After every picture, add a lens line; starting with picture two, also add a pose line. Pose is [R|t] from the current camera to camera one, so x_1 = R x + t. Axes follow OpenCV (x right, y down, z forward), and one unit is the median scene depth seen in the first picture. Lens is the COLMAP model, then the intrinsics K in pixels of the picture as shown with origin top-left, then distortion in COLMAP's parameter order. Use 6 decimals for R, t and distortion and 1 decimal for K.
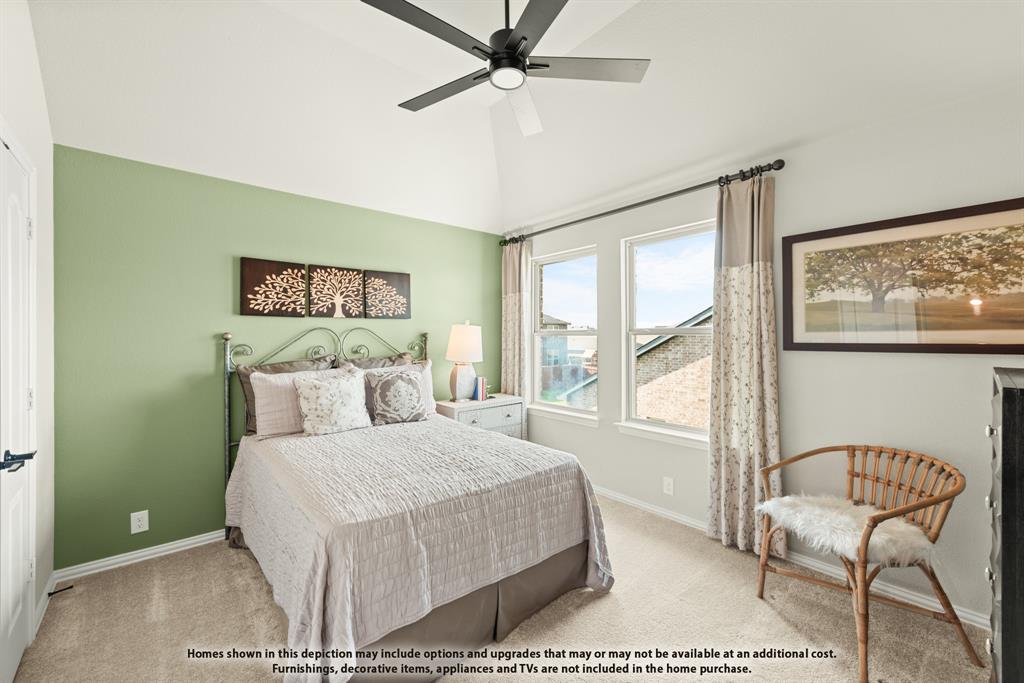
lens RADIAL K [[418.6, 0, 505.6], [0, 418.6, 338.0], [0, 0, 1]] dist [0.019438, -0.001292]
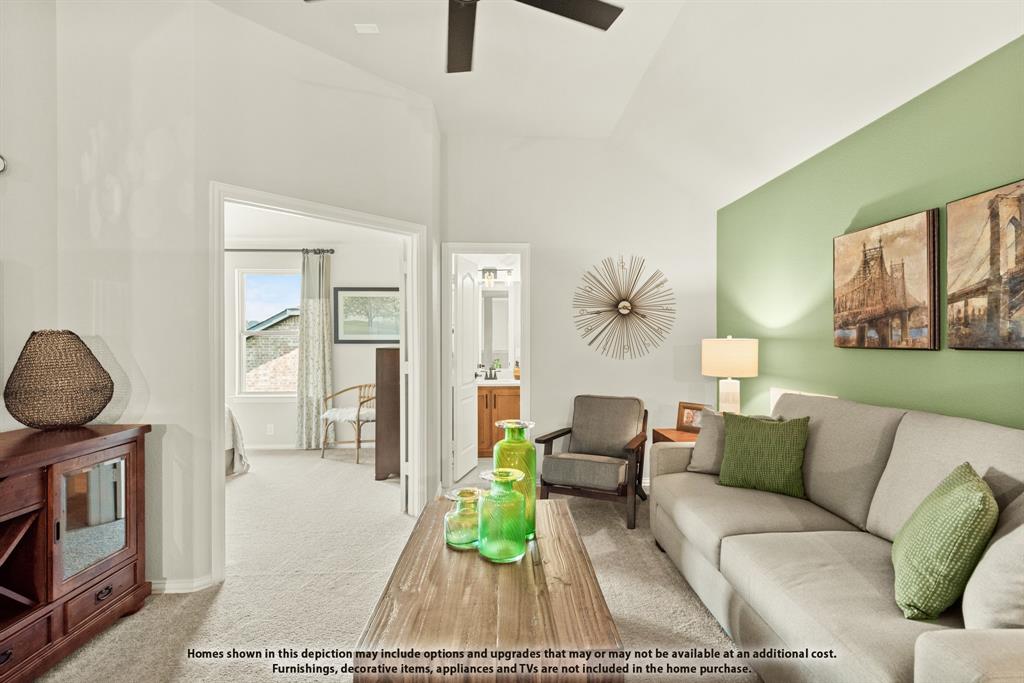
lens RADIAL K [[481.1, 0, 521.8], [0, 481.1, 346.6], [0, 0, 1]] dist [0.014084, -0.000909]
pose [[0.598431, -0.001669, 0.801173, -0.638049], [-0.004451, 0.999975, 0.005408, 0.026416], [-0.801162, -0.006802, 0.598409, -1.075396]]
